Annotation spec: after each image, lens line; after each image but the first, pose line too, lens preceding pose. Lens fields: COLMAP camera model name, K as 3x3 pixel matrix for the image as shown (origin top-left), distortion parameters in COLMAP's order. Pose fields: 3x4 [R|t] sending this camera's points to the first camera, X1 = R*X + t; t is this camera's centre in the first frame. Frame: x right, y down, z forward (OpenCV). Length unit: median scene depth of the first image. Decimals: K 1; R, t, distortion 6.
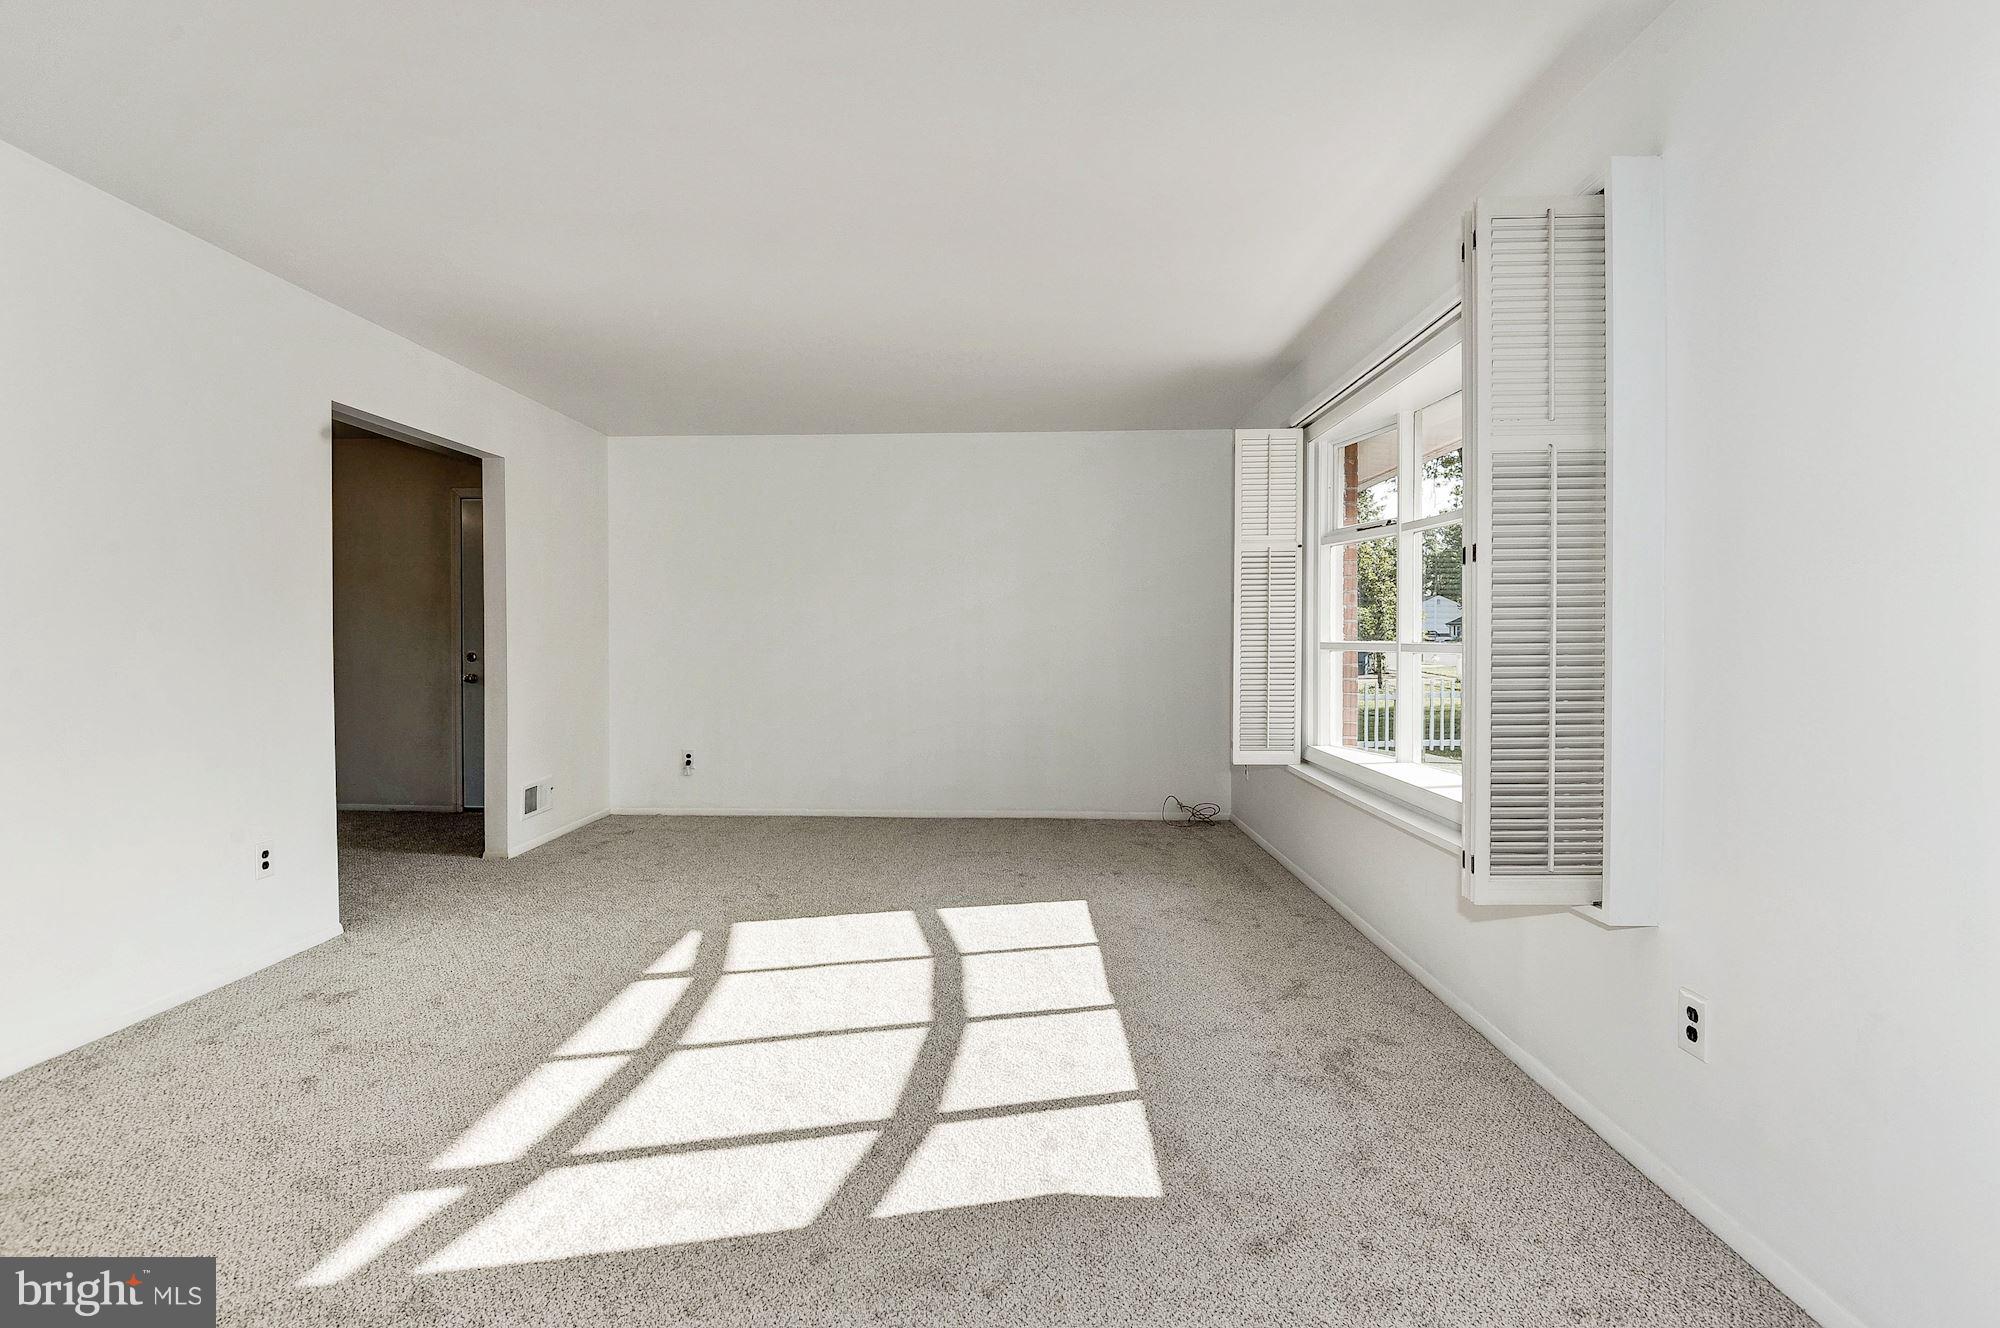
lens RADIAL K [[934.3, 0, 1001.9], [0, 934.3, 647.9], [0, 0, 1]] dist [-0.002904, -0.013813]
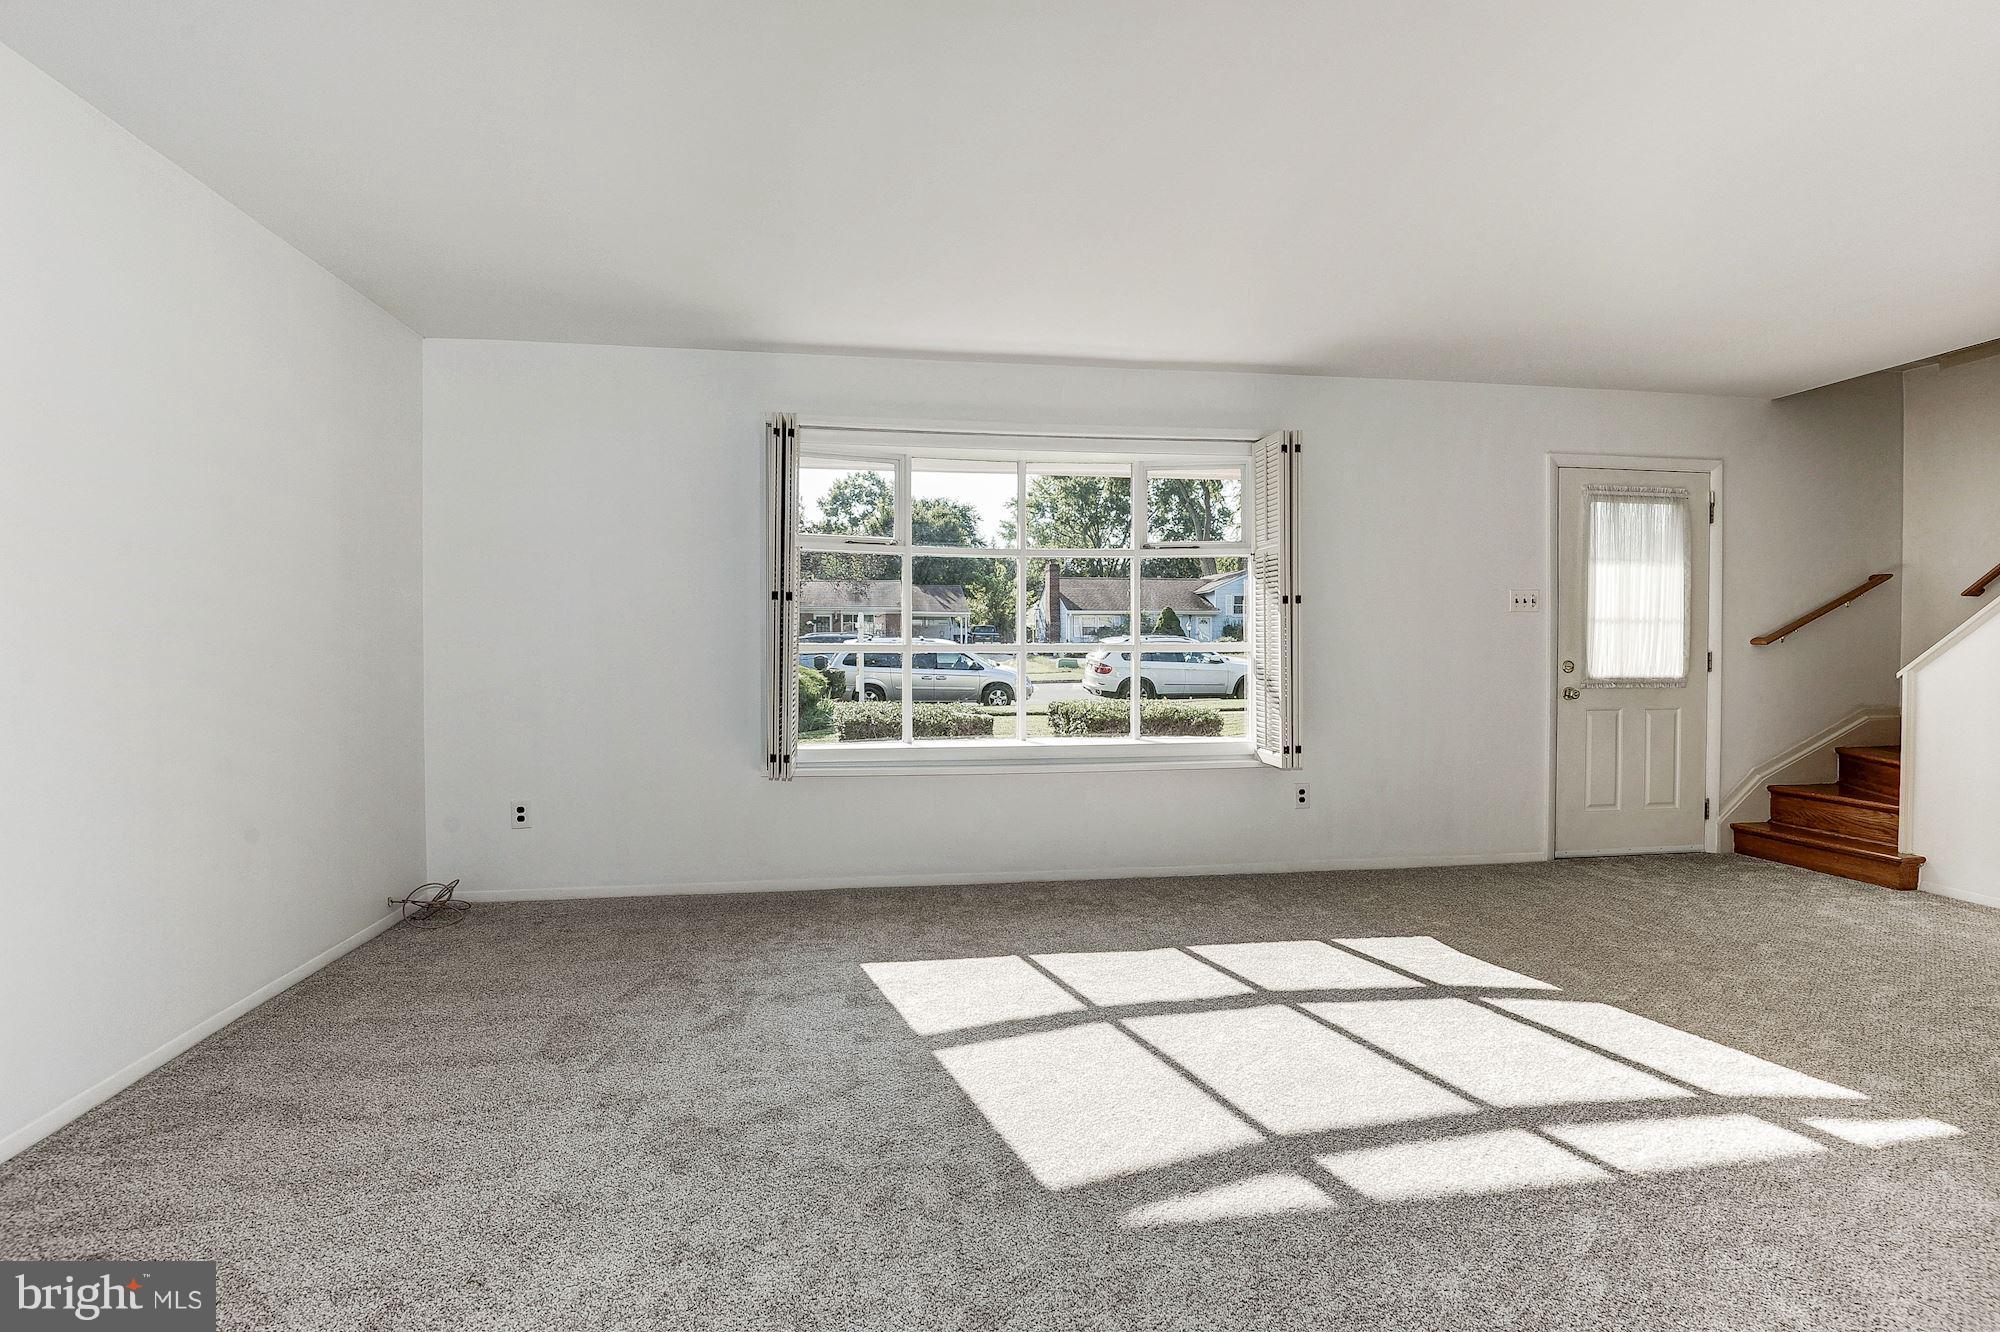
lens RADIAL K [[934.3, 0, 1001.9], [0, 934.3, 649.9], [0, 0, 1]] dist [-0.002904, -0.013813]
pose [[-0.177552, -0.011498, 0.984044, -0.995116], [0.004078, 0.999915, 0.012419, -0.008885], [-0.984103, 0.006218, -0.177490, 1.427425]]
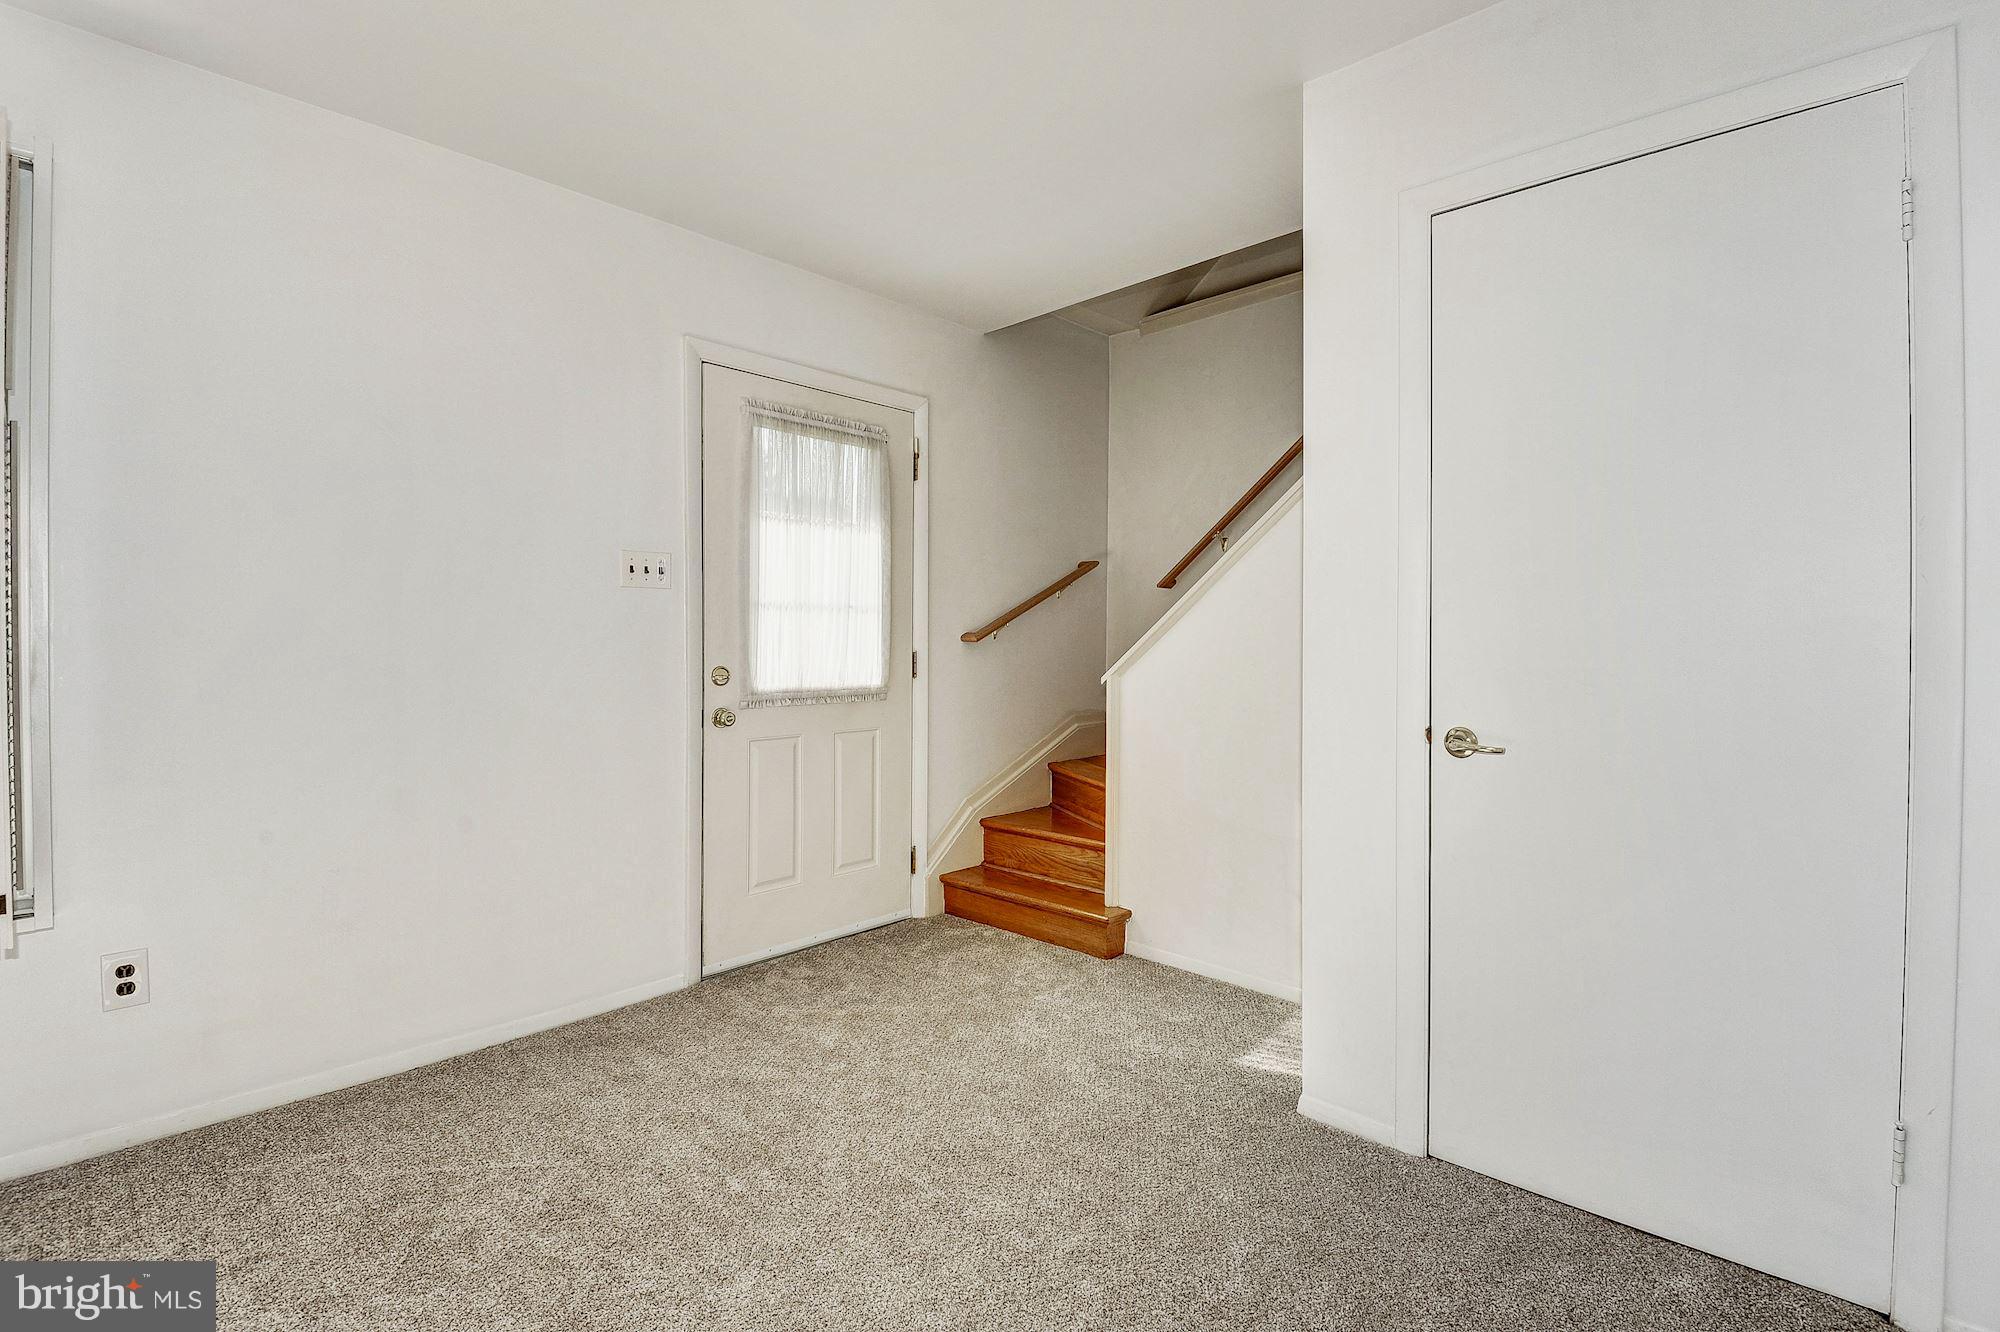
lens RADIAL K [[934.3, 0, 1001.9], [0, 934.3, 649.9], [0, 0, 1]] dist [-0.002904, -0.013813]
pose [[-0.743256, -0.009383, 0.668941, -0.563212], [0.001224, 0.999881, 0.015384, -0.001438], [-0.669006, 0.012253, -0.743156, 0.812406]]
